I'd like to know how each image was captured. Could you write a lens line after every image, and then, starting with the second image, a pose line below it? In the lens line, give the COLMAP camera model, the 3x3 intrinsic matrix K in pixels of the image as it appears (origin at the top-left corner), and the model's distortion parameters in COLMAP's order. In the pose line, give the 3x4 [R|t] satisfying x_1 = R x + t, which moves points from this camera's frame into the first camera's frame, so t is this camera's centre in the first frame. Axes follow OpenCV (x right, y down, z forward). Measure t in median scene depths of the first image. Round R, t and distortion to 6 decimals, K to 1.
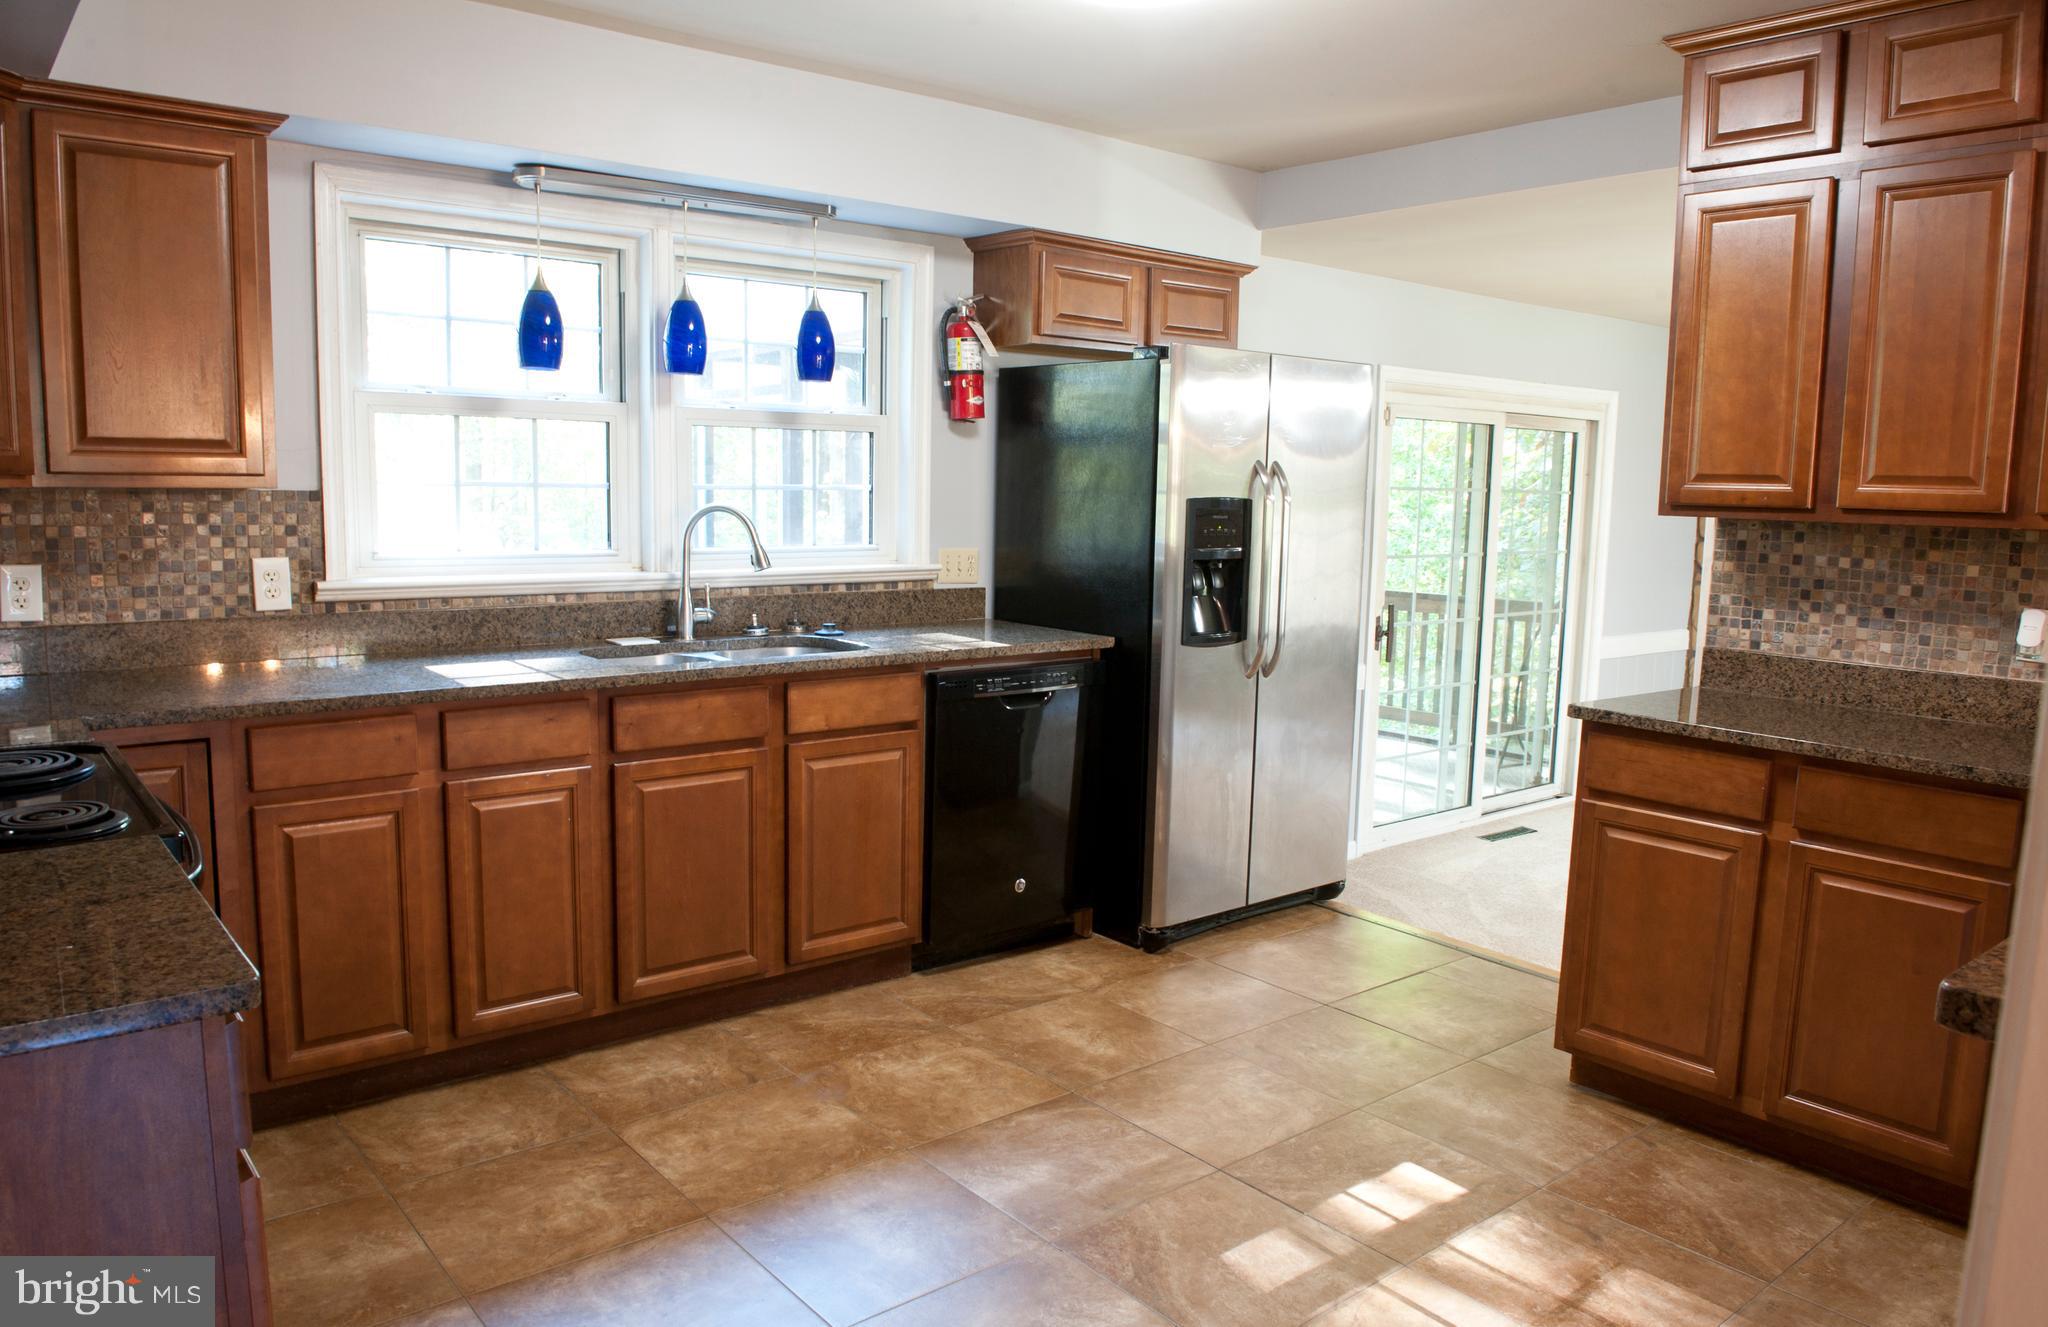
lens RADIAL K [[1418.5, 0, 1024.0], [0, 1418.5, 663.5], [0, 0, 1]] dist [-0.054761, -0.001847]
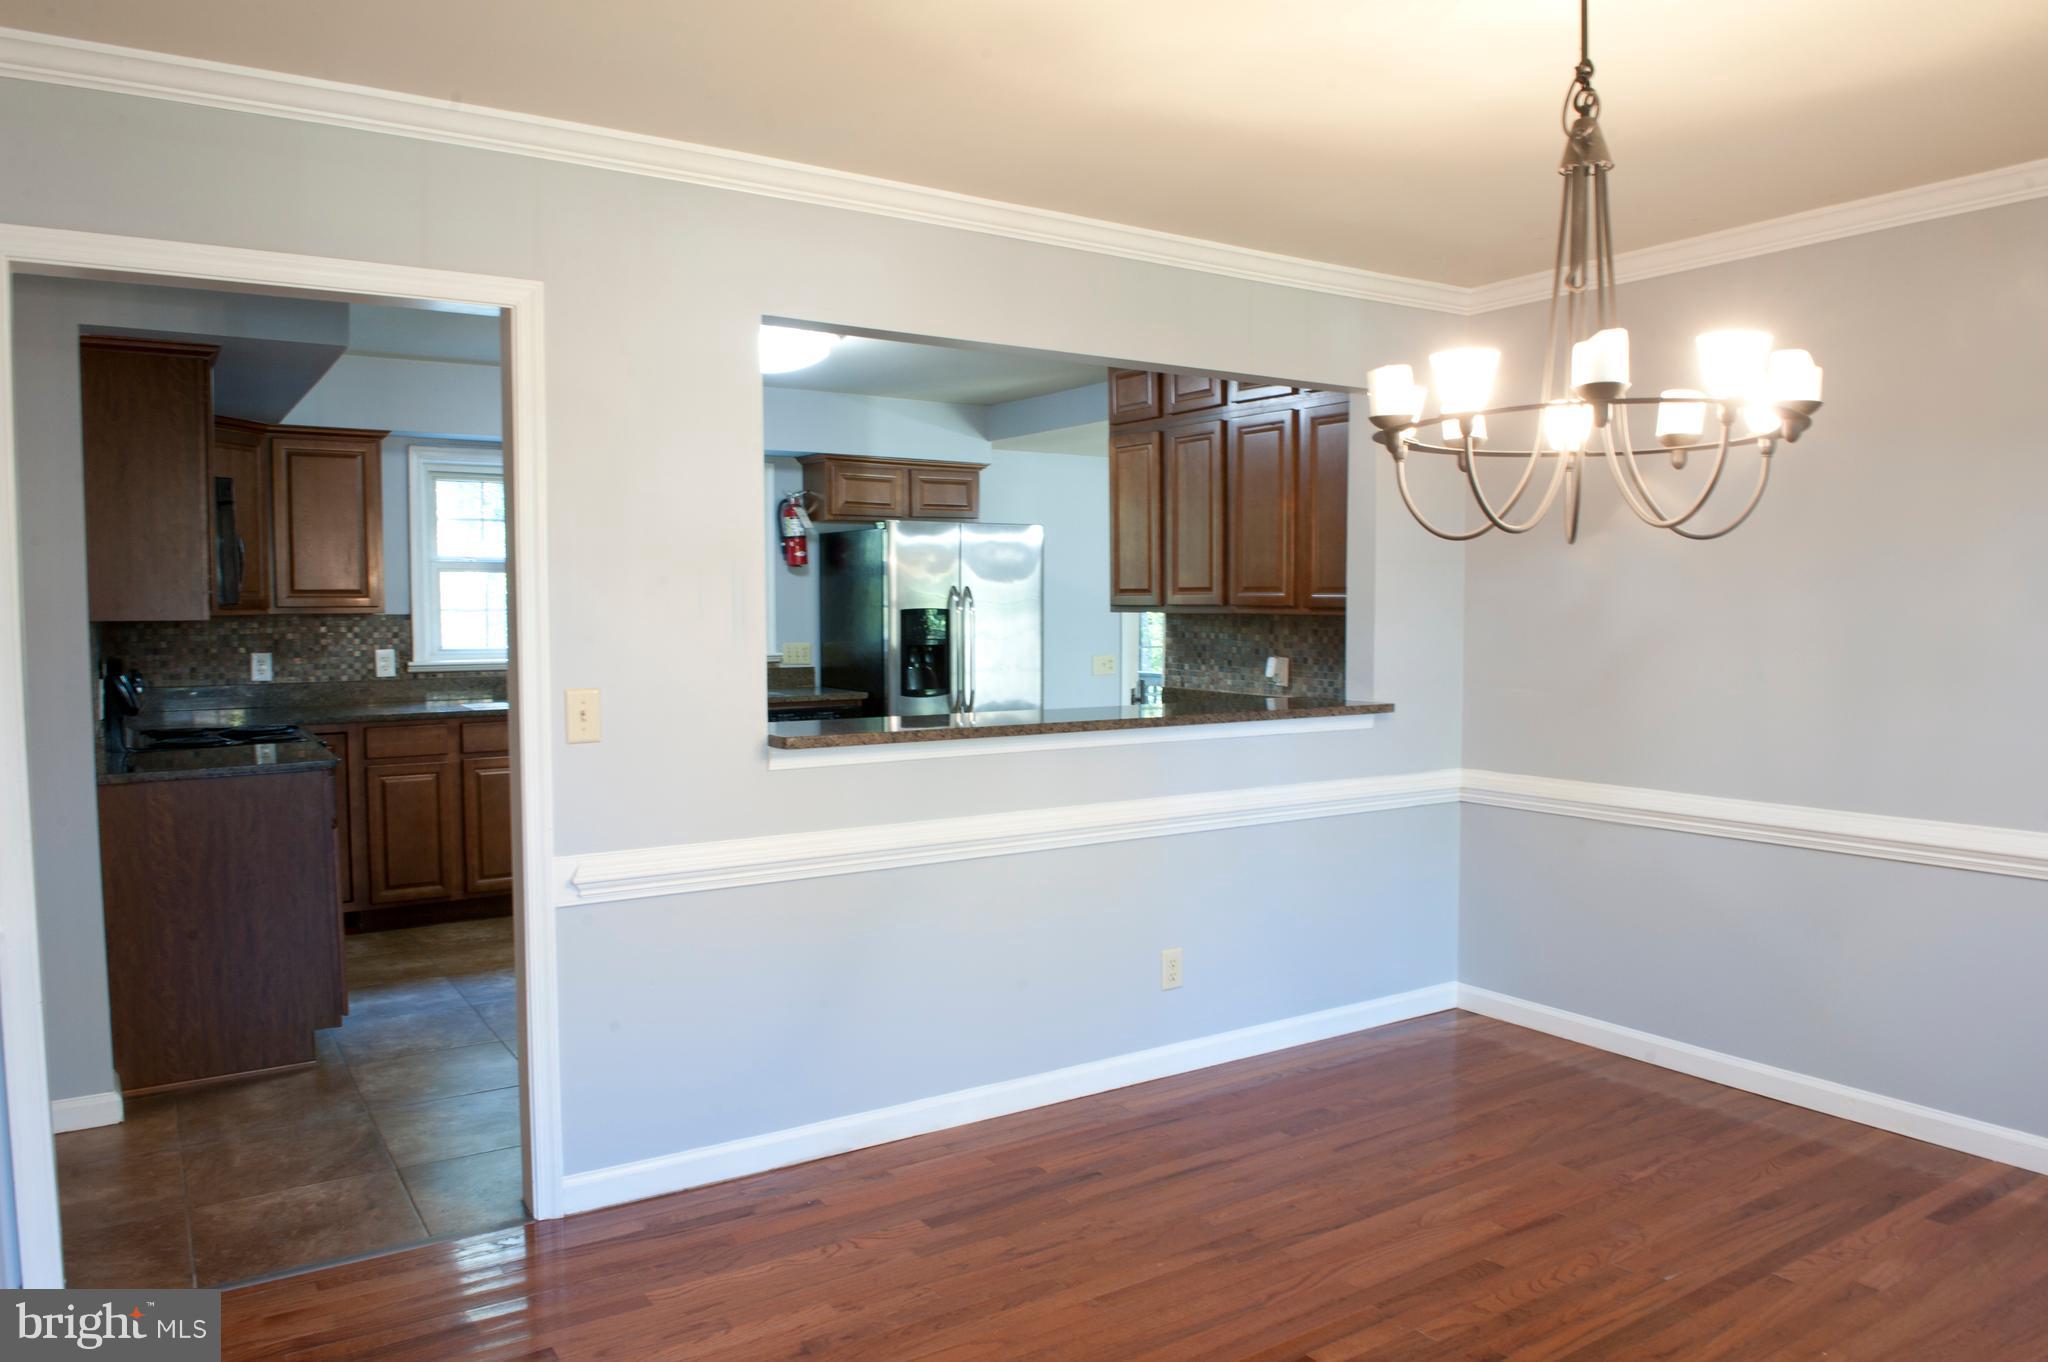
lens RADIAL K [[1392.7, 0, 1024.0], [0, 1392.7, 681.0], [0, 0, 1]] dist [-0.053752, -0.002069]
pose [[0.994756, -0.015444, -0.101103, 0.515920], [0.008345, 0.997494, -0.070263, 0.105920], [0.101935, 0.069051, 0.992392, -0.771240]]
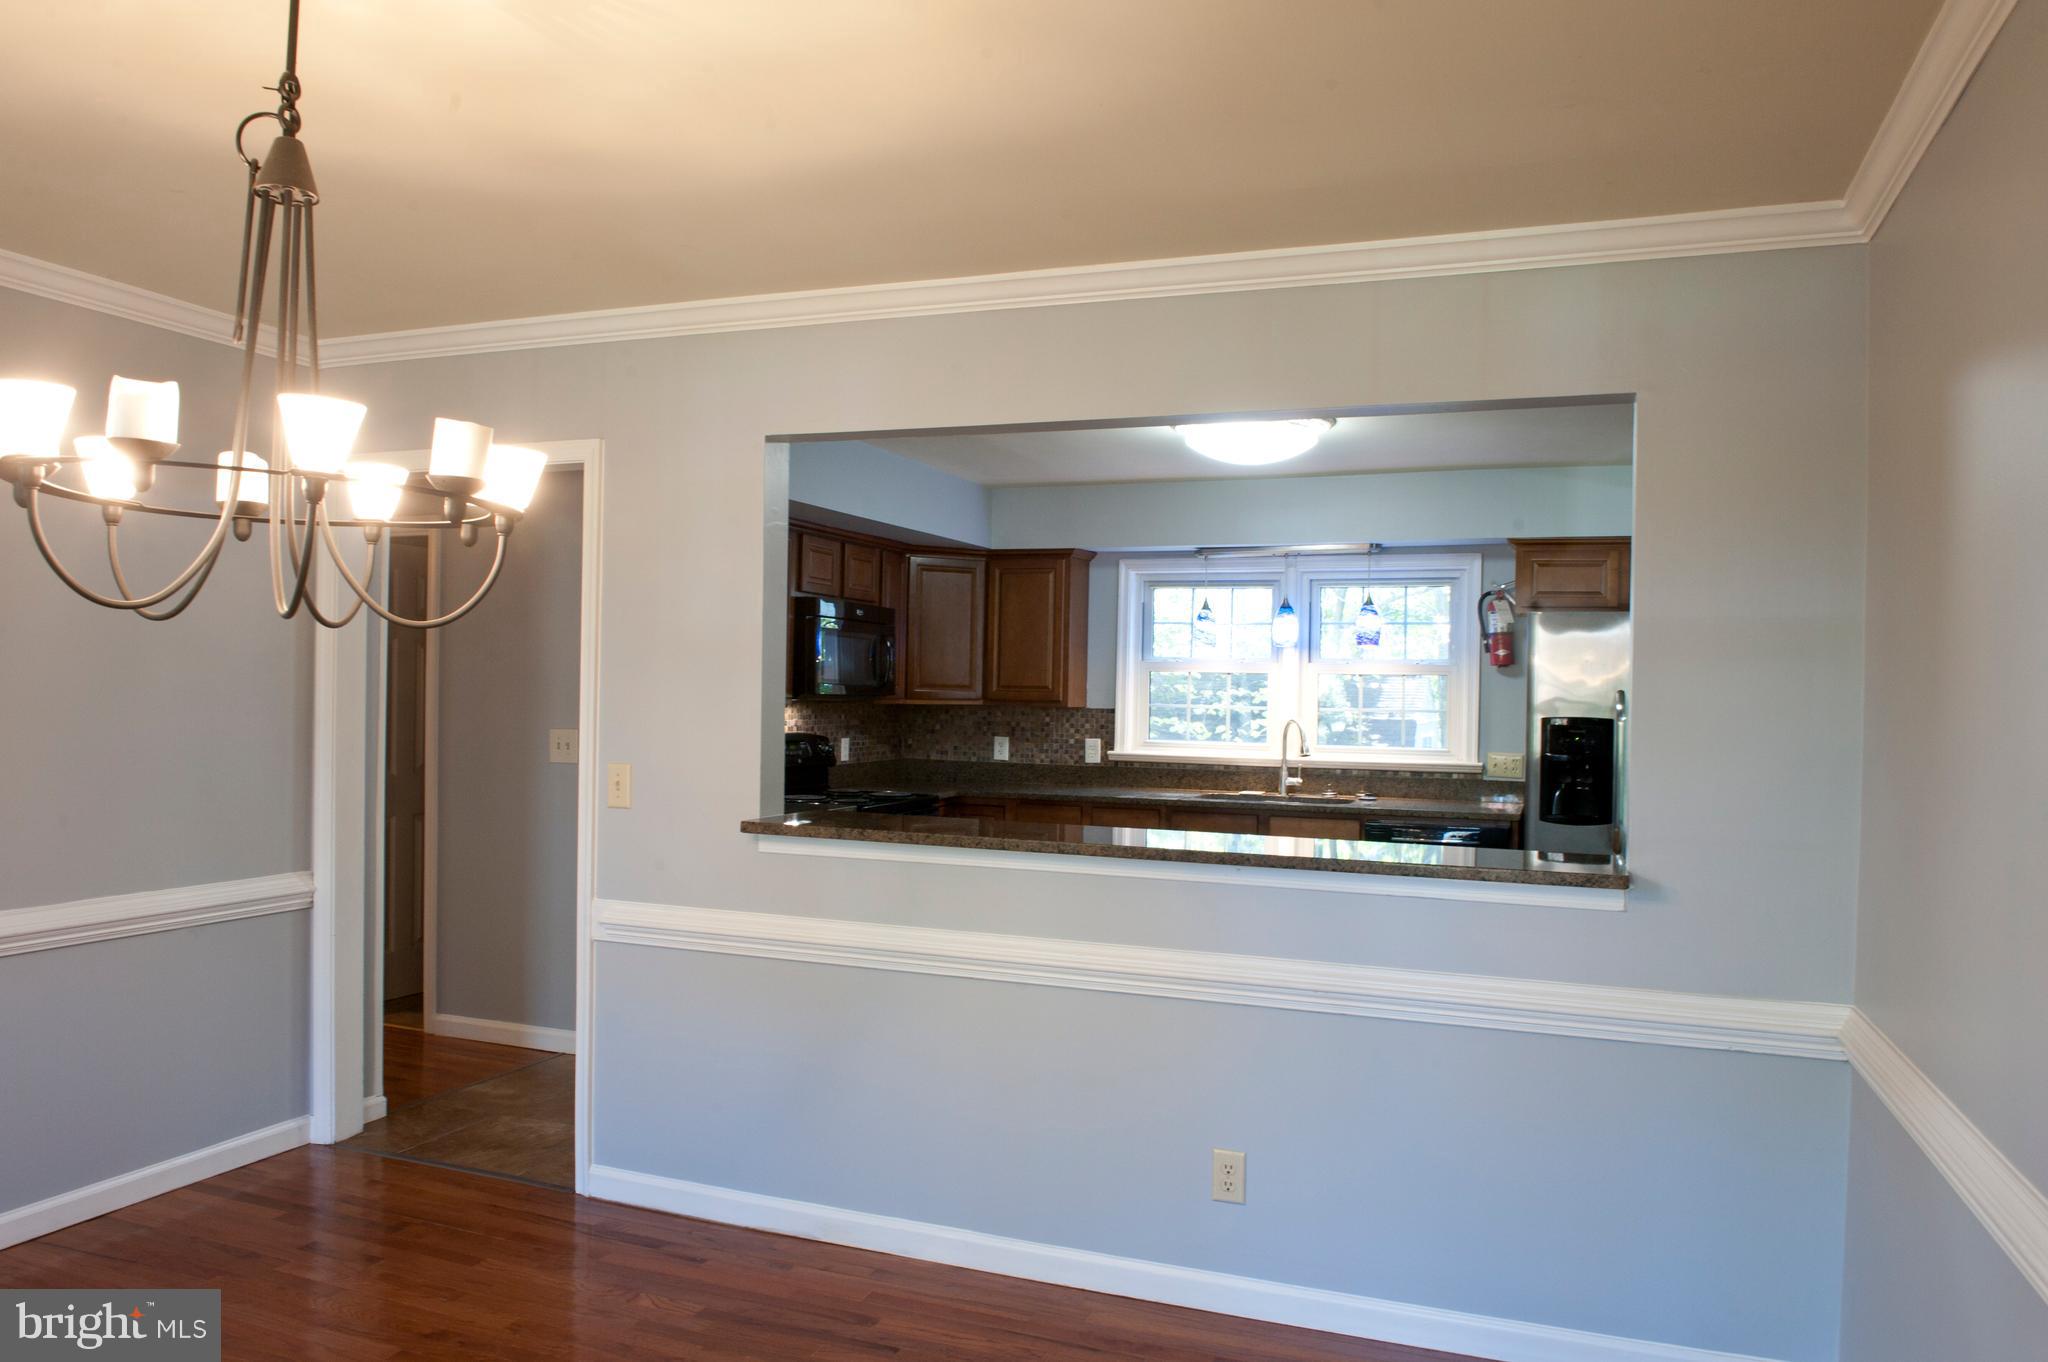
lens RADIAL K [[1398.9, 0, 1070.1], [0, 1398.9, 681.1], [0, 0, 1]] dist [-0.066005, 0.000362]
pose [[0.512762, -0.017119, -0.858360, 1.296539], [-0.116900, 0.989097, -0.089560, 0.034163], [0.850535, 0.146265, 0.505170, -0.144275]]
